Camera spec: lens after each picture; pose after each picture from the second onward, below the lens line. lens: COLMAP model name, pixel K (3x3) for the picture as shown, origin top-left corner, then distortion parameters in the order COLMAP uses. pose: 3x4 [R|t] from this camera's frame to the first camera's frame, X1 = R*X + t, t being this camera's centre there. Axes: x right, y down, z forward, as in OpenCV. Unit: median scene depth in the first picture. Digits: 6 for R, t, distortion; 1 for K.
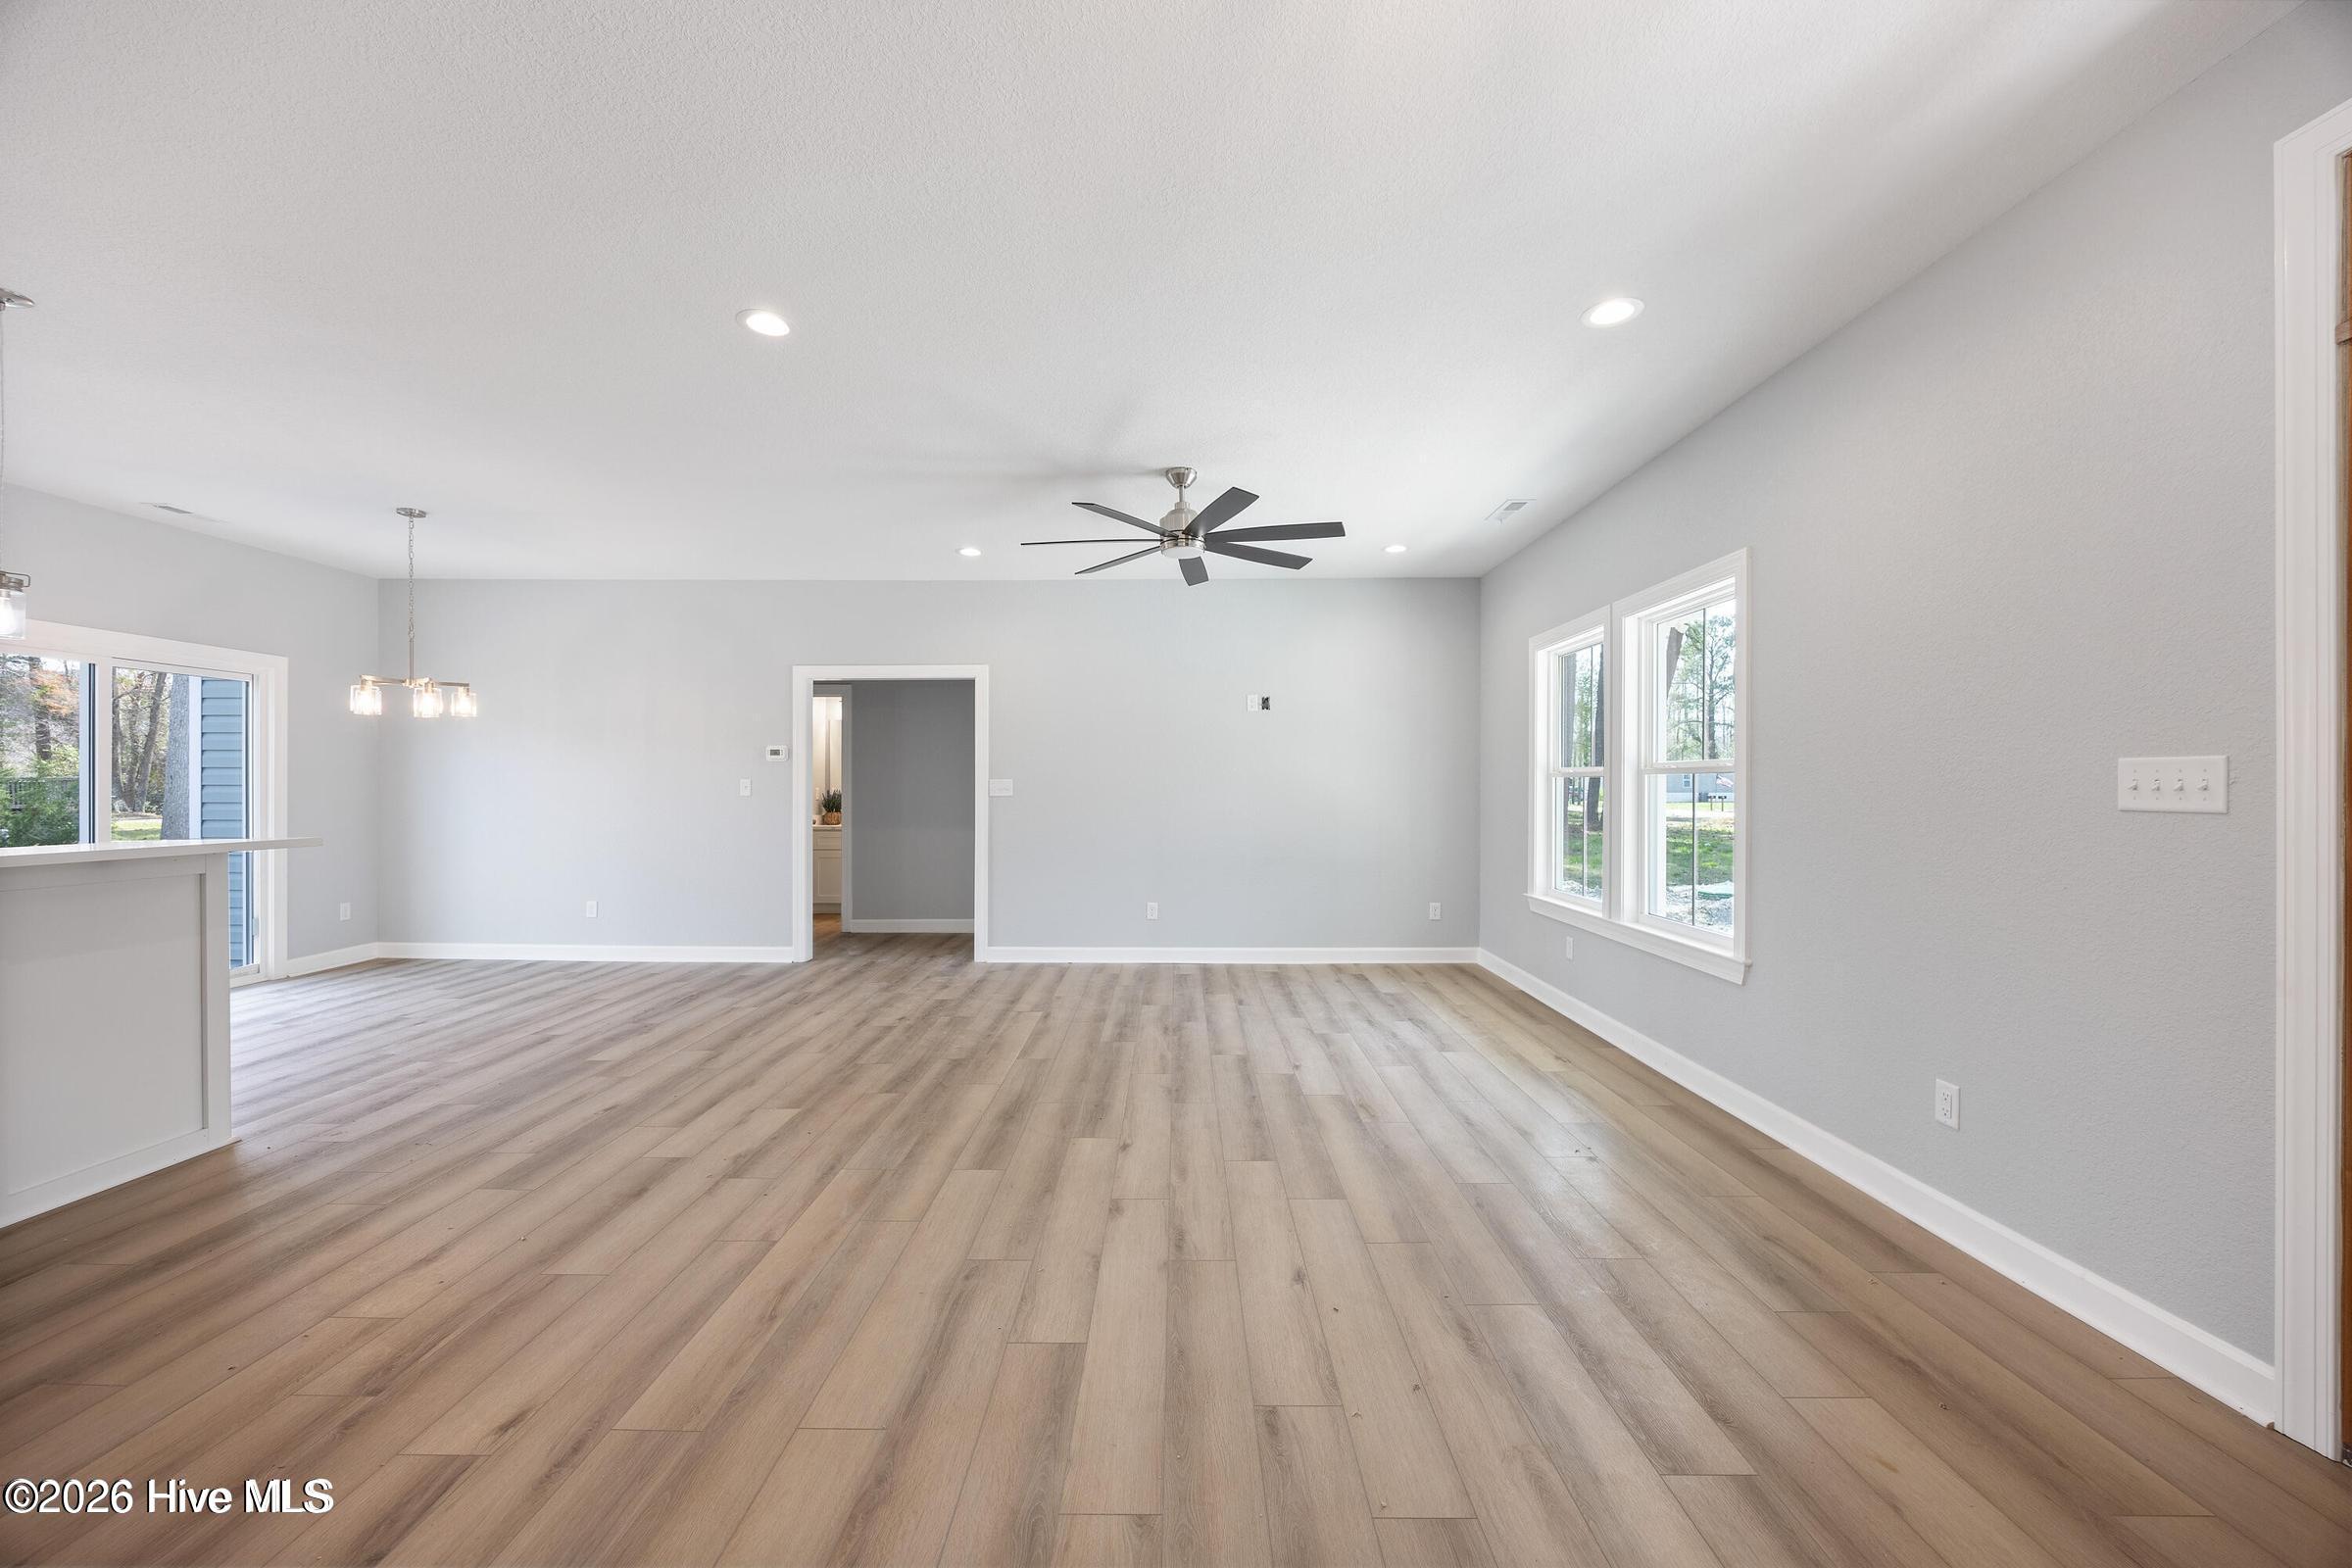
lens RADIAL K [[903.9, 0, 1165.2], [0, 903.9, 786.4], [0, 0, 1]] dist [-0.006681, -0.000071]
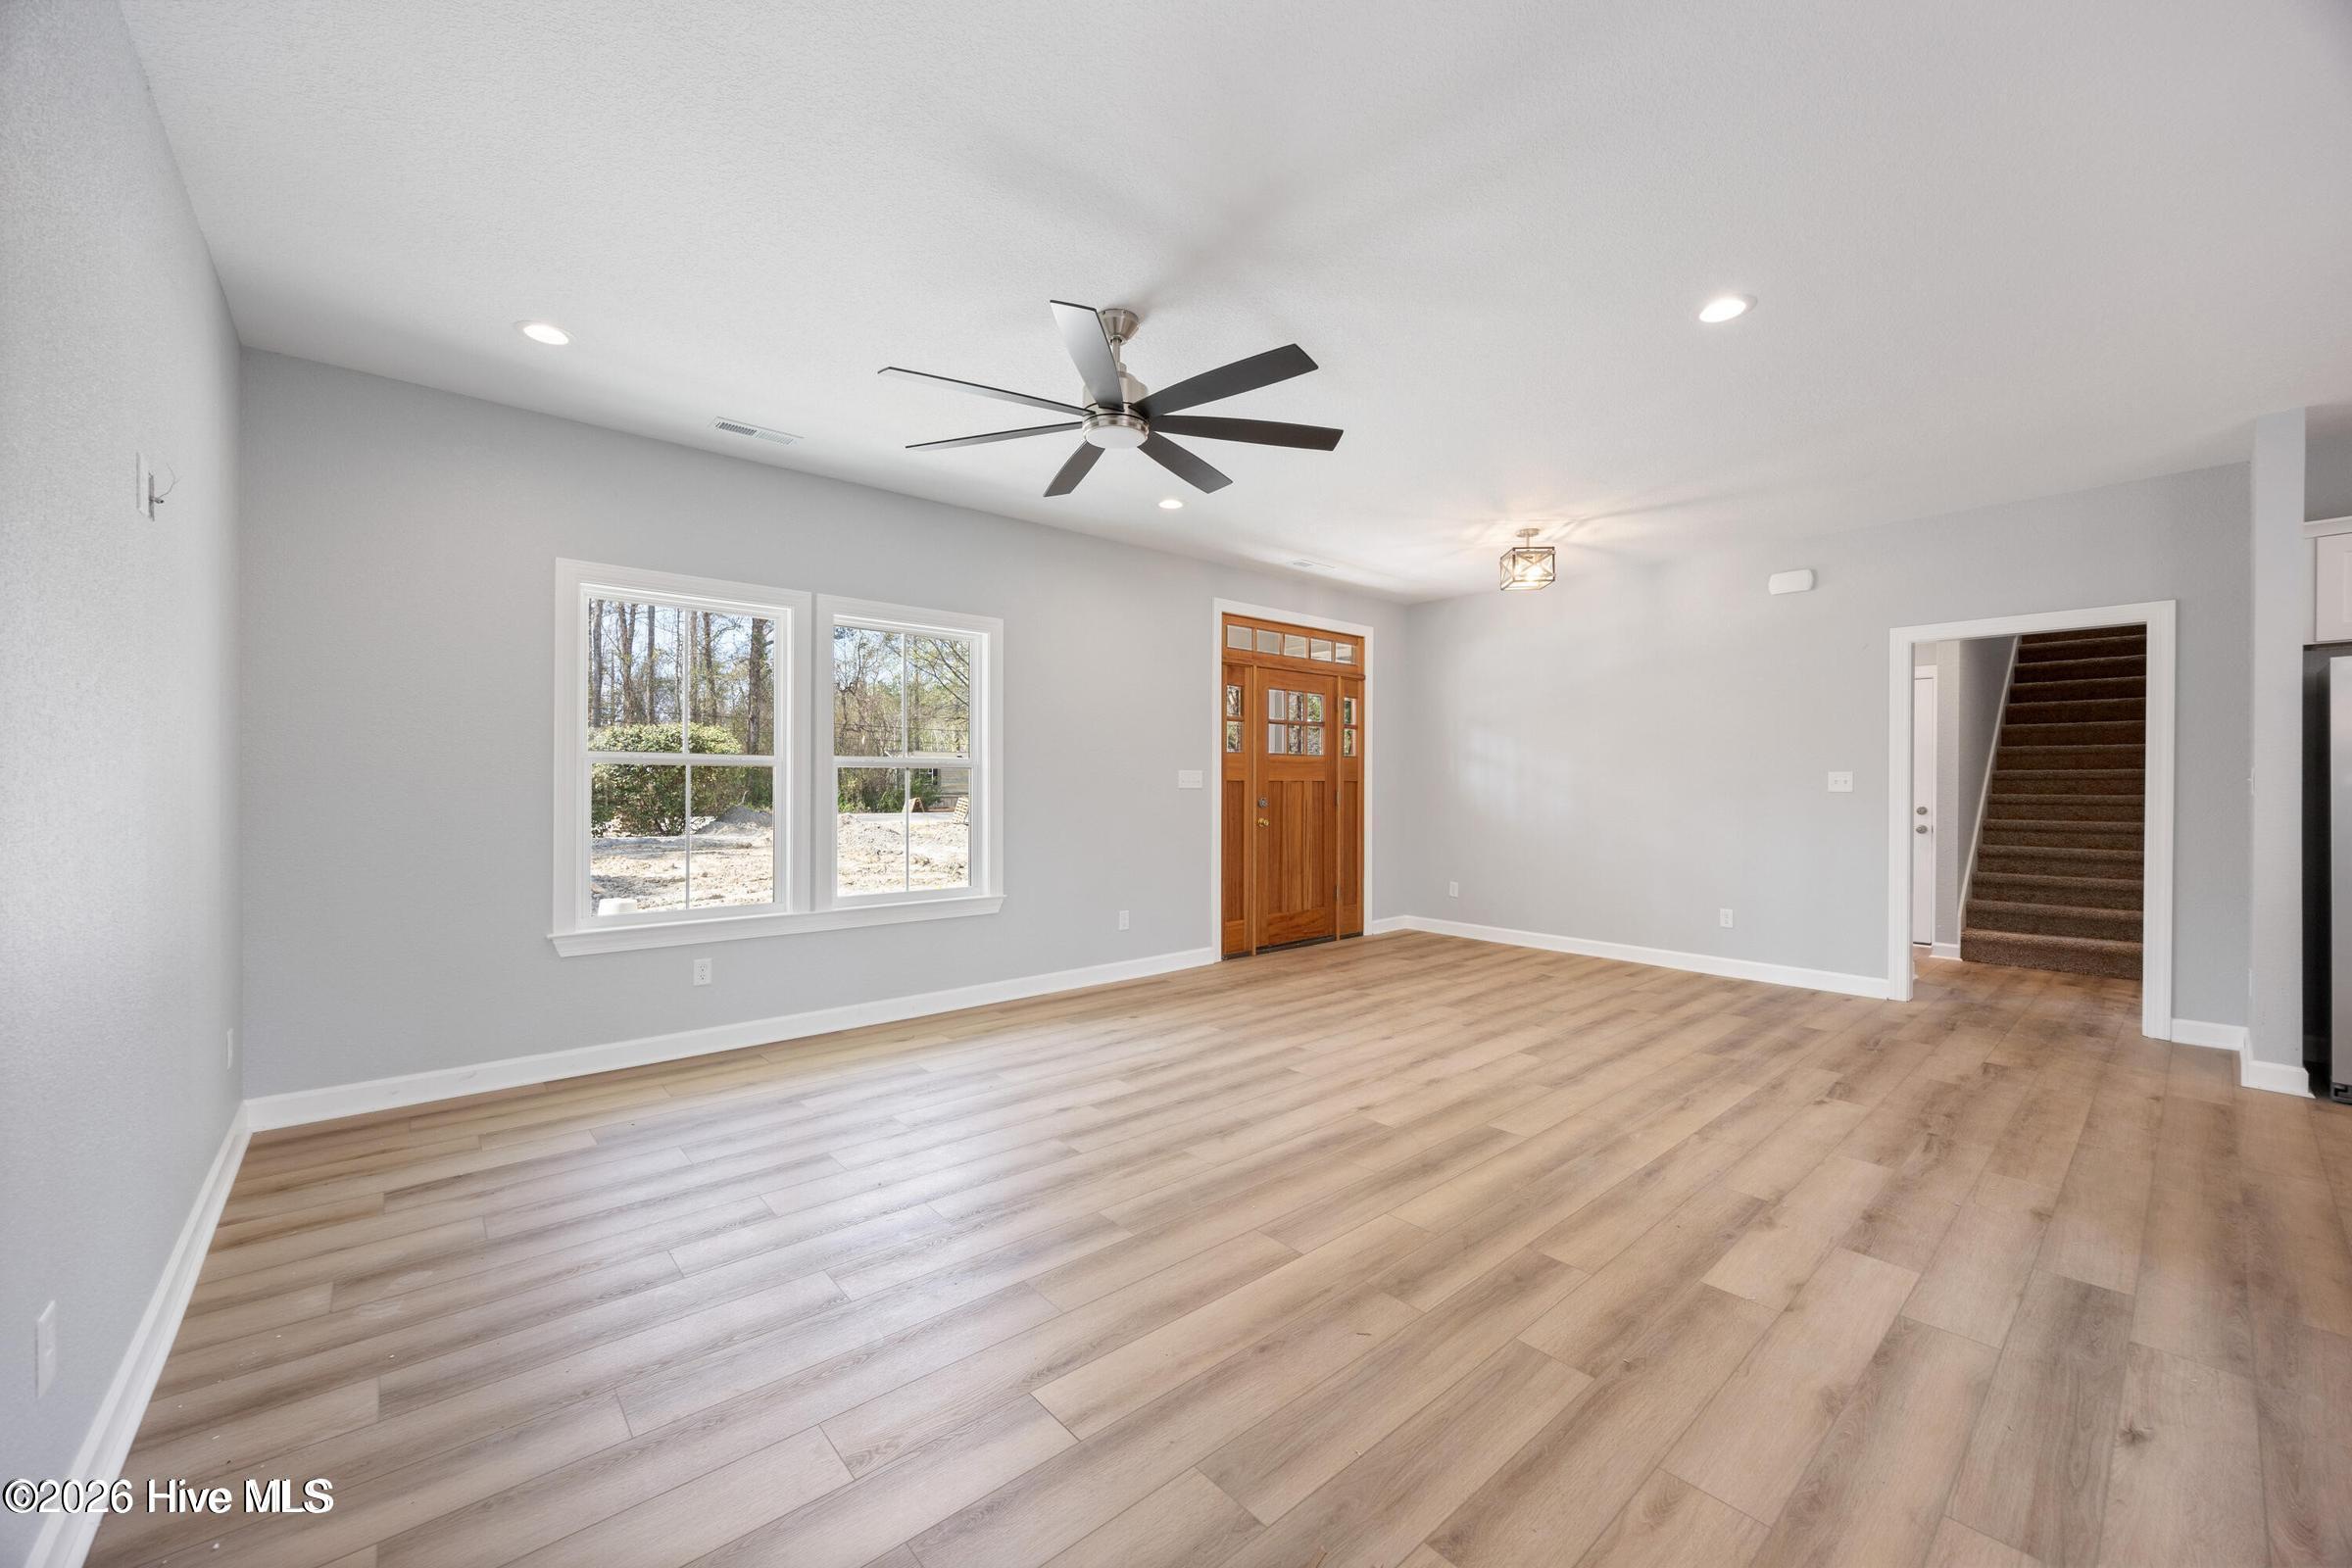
lens RADIAL K [[903.9, 0, 1165.0], [0, 903.9, 785.6], [0, 0, 1]] dist [-0.006681, -0.000071]
pose [[-0.664923, -0.004260, 0.746900, -0.619645], [-0.003845, 0.999990, 0.002281, 0.006186], [-0.746902, -0.001355, -0.664933, 1.690403]]
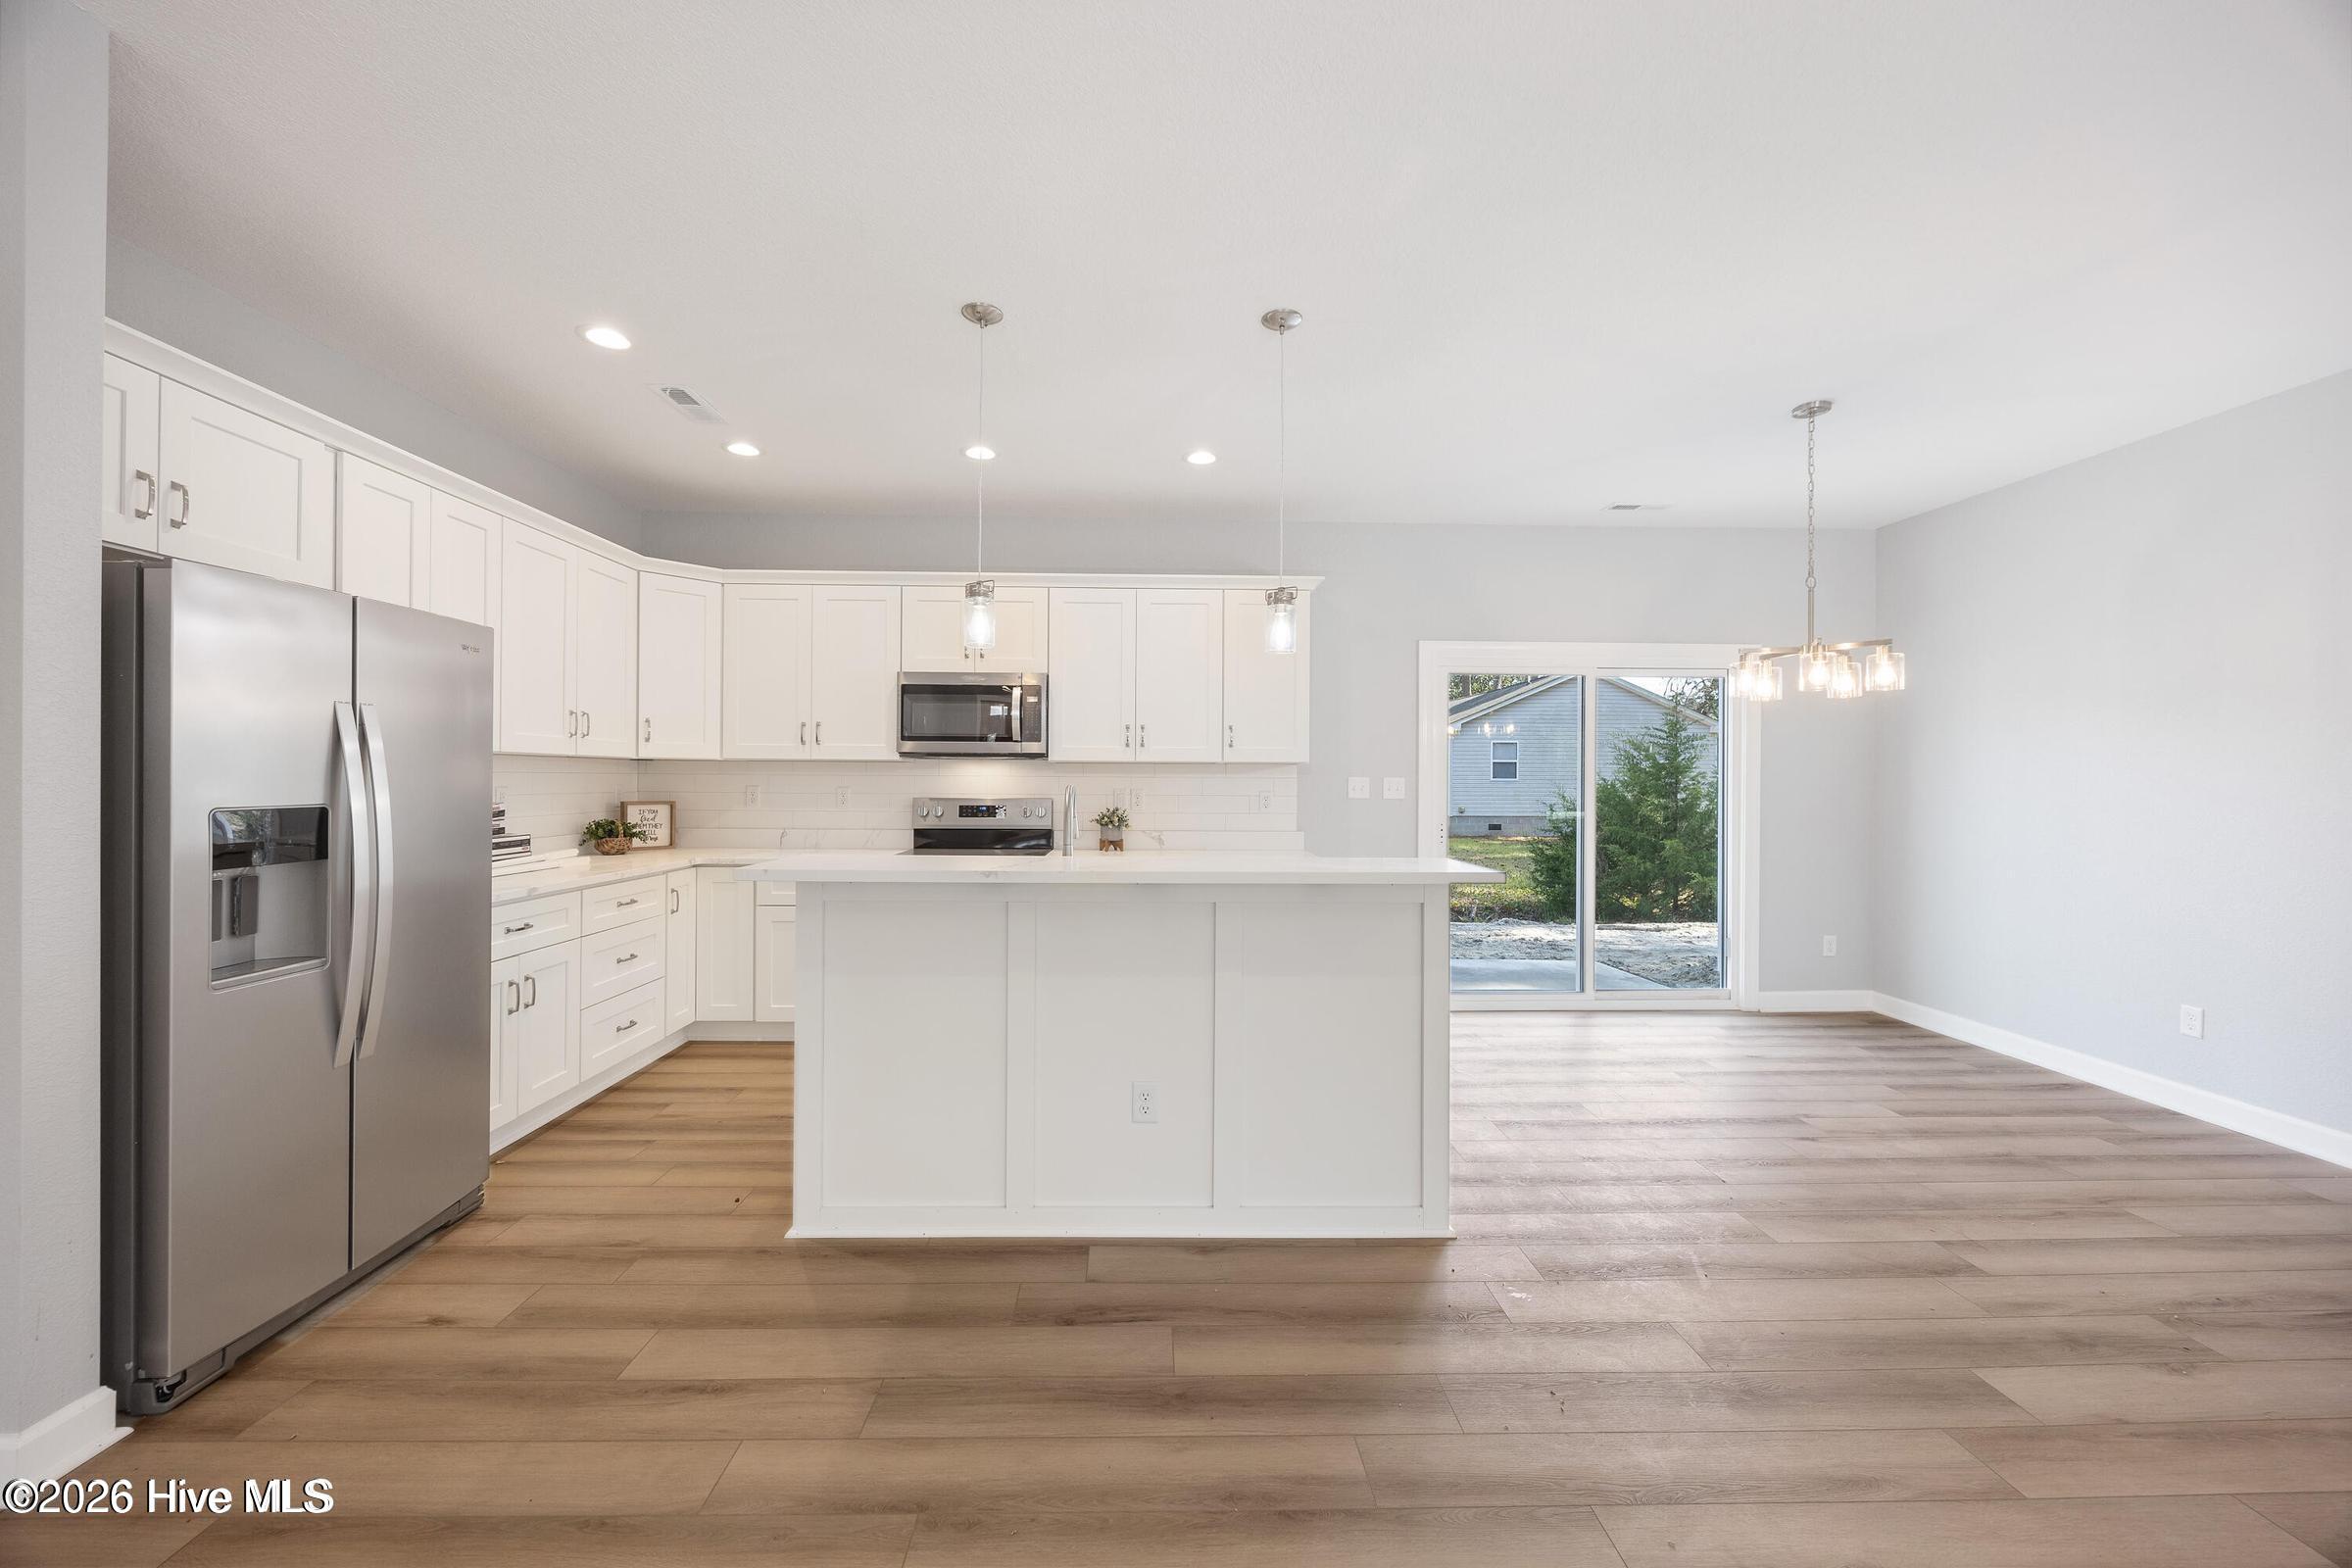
lens RADIAL K [[903.9, 0, 1171.7], [0, 903.9, 777.3], [0, 0, 1]] dist [-0.006681, -0.000071]
pose [[0.040991, -0.001509, -0.999158, -0.197605], [-0.003764, 0.999992, -0.001664, -0.016001], [0.999152, 0.003829, 0.040985, 0.608145]]
